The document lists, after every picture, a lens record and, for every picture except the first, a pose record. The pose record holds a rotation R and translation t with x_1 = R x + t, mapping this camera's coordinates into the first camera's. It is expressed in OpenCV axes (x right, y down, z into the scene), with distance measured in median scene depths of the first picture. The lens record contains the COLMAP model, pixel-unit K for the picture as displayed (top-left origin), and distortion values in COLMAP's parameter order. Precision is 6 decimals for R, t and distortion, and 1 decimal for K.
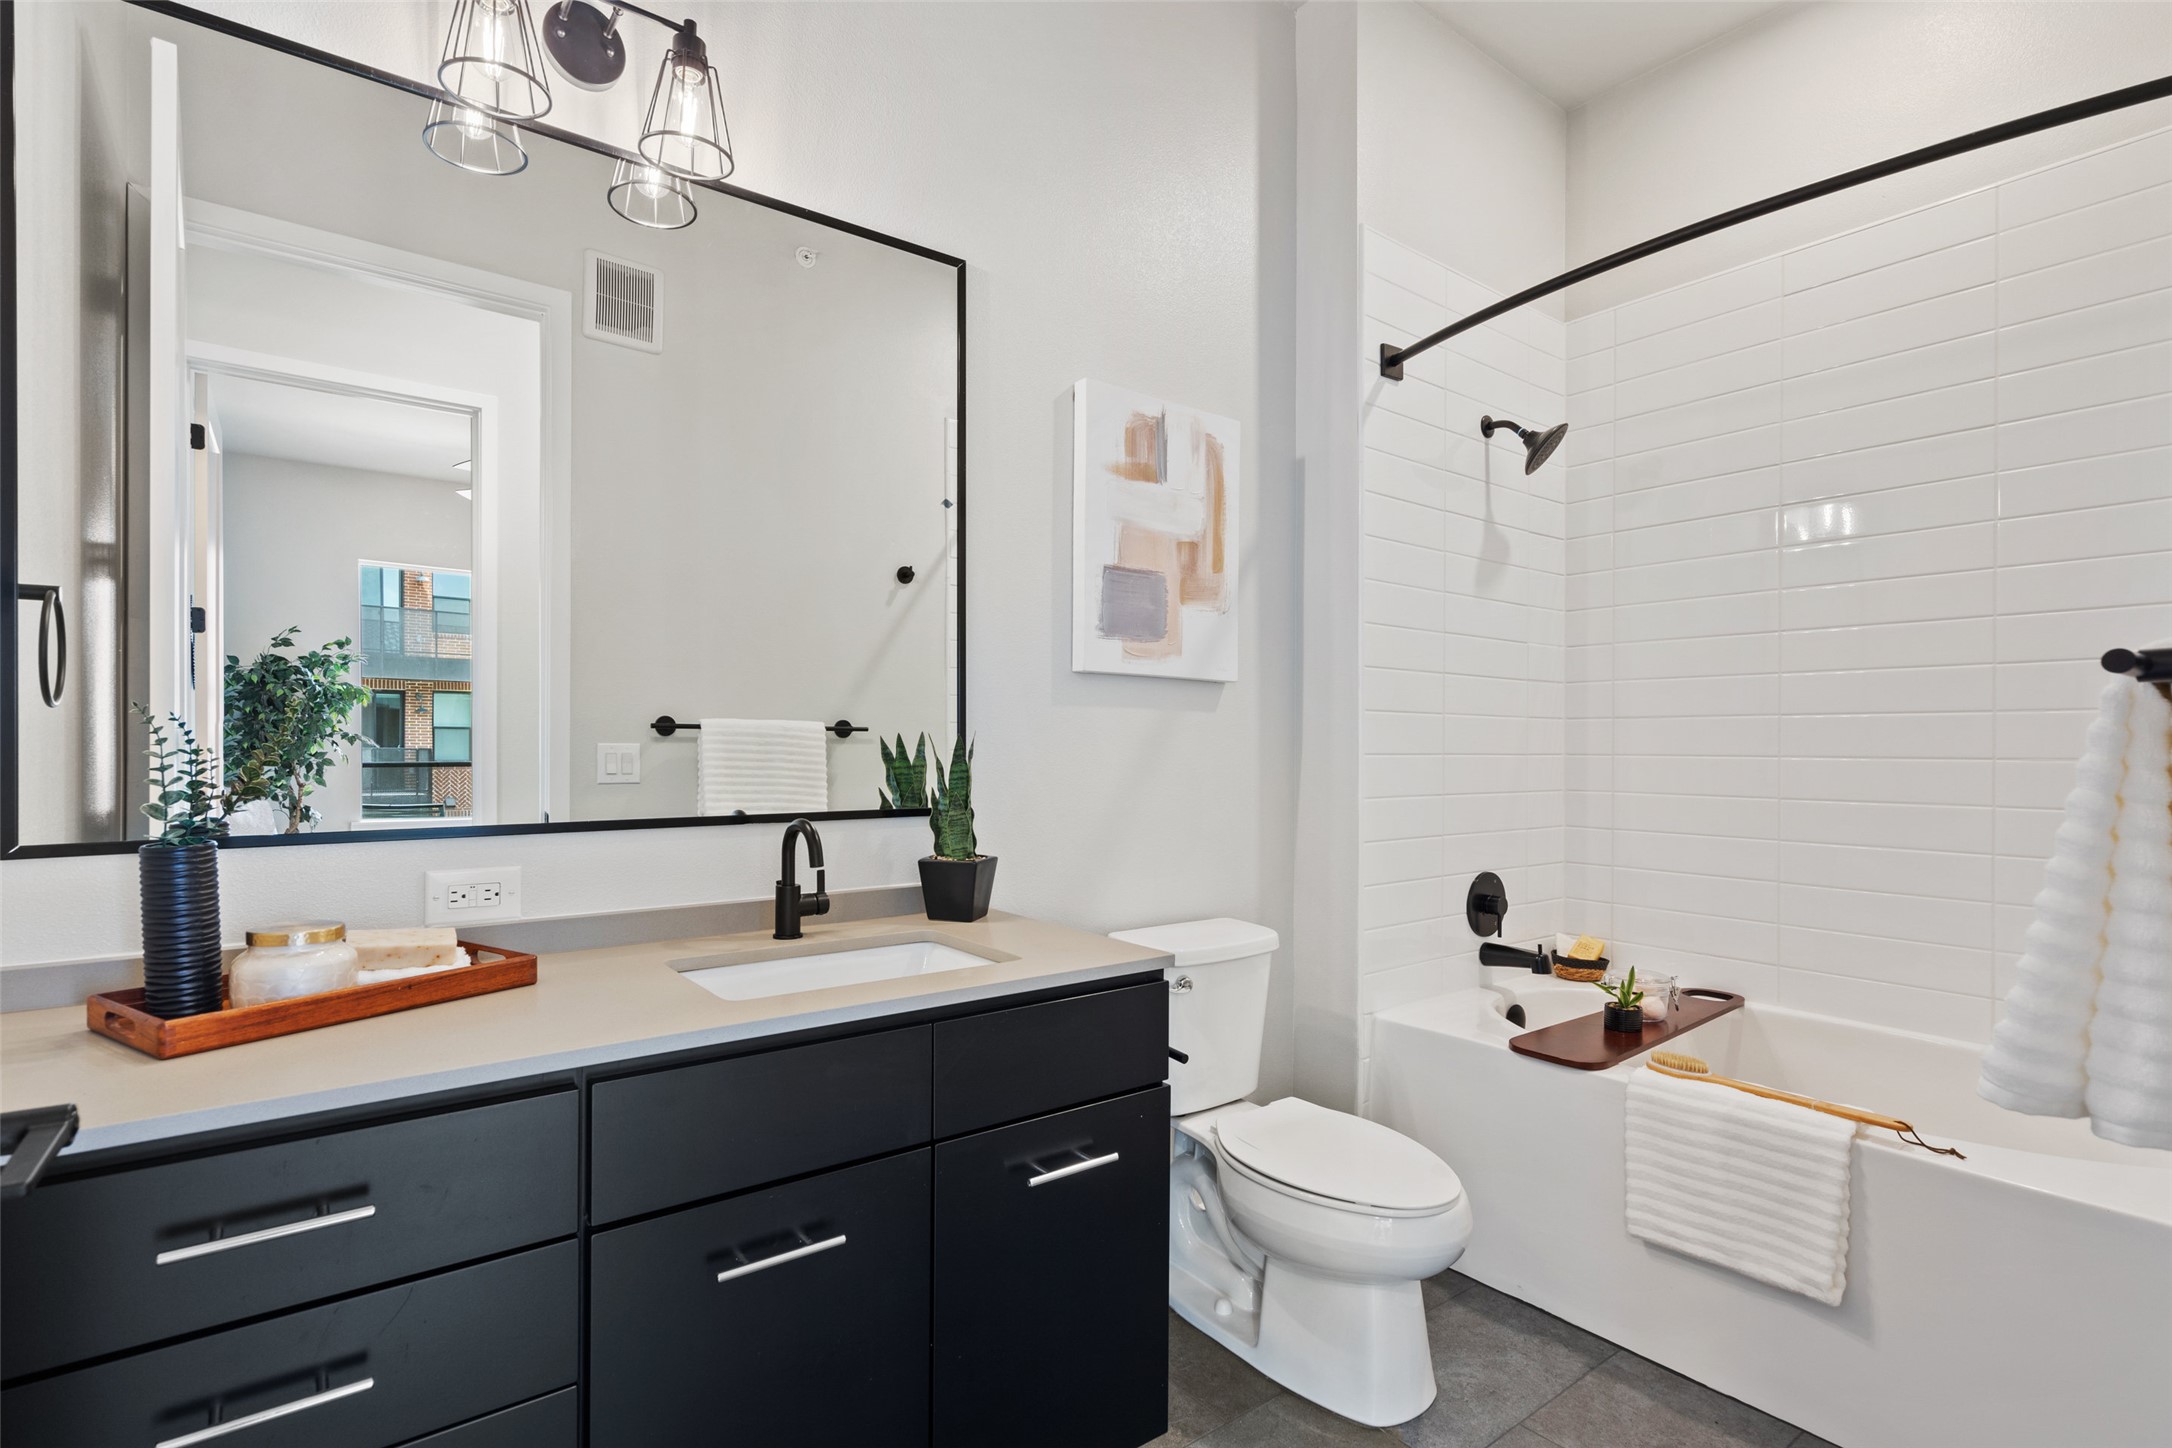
lens RADIAL K [[1038.5, 0, 1093.3], [0, 1038.5, 732.6], [0, 0, 1]] dist [-0.001106, -0.000020]
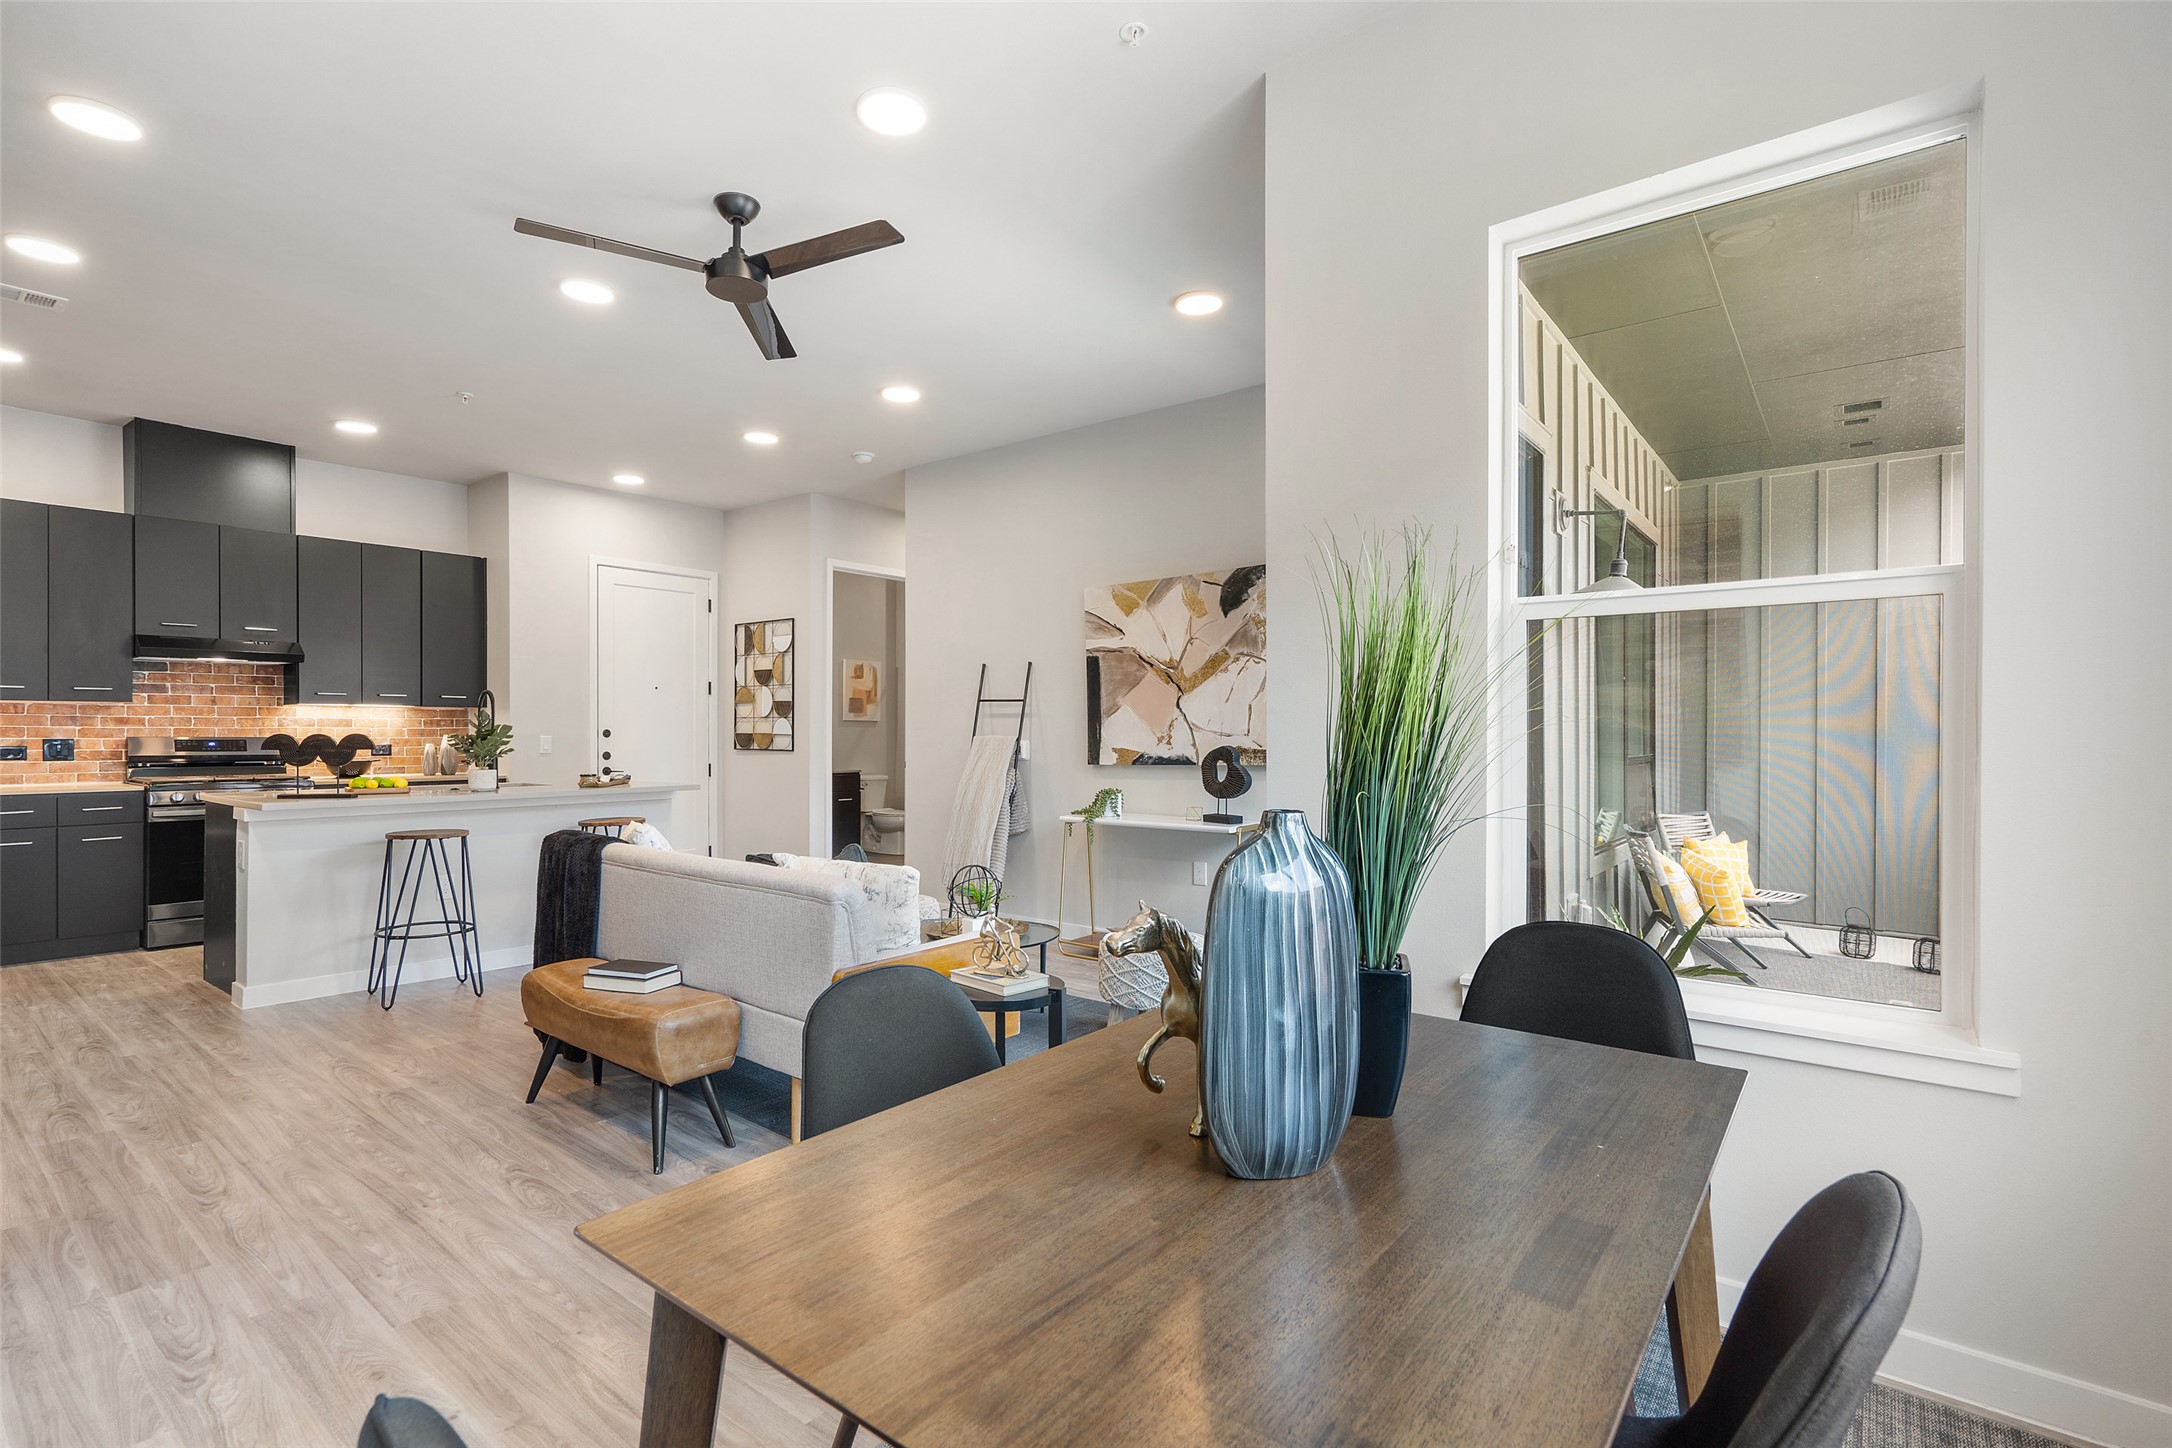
lens RADIAL K [[997.9, 0, 1091.0], [0, 997.9, 725.6], [0, 0, 1]] dist [-0.004685, 0.000612]
pose [[0.968013, -0.002995, 0.250884, -0.061992], [0.003275, 0.999994, -0.000698, -0.025290], [-0.250881, 0.001497, 0.968017, -3.483441]]
